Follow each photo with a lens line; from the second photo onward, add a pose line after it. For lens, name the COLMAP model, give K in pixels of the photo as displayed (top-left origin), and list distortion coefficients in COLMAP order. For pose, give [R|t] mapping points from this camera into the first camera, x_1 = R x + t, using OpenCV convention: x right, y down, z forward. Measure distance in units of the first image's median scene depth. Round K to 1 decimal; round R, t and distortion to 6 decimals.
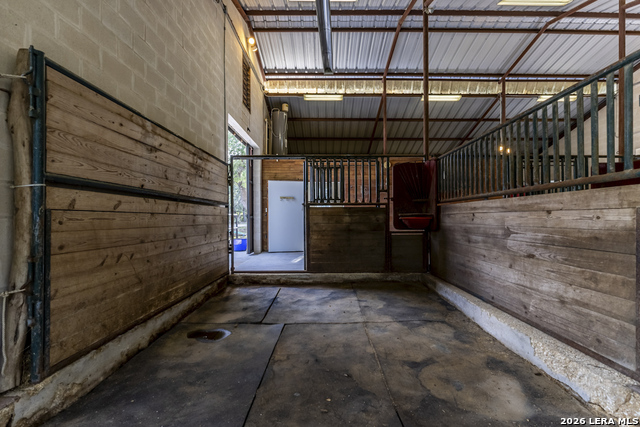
lens RADIAL K [[299.1, 0, 327.0], [0, 299.1, 209.1], [0, 0, 1]] dist [0.000518, 0.000066]
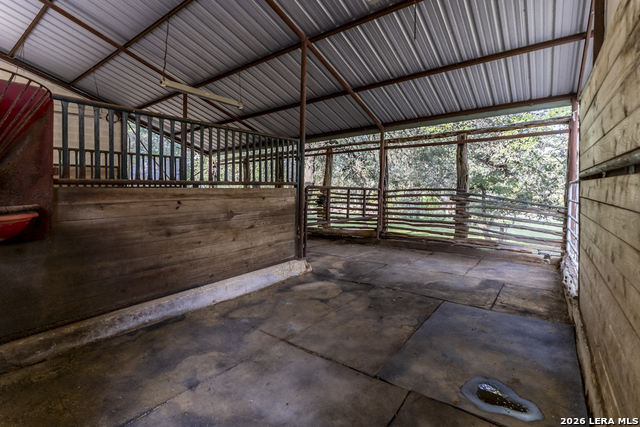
lens RADIAL K [[299.1, 0, 327.0], [0, 299.1, 209.1], [0, 0, 1]] dist [0.000518, 0.000066]
pose [[-0.804418, -0.019391, 0.593747, -0.497116], [0.000572, 0.999441, 0.033415, 0.012139], [-0.594063, 0.027219, -0.803958, 1.815077]]
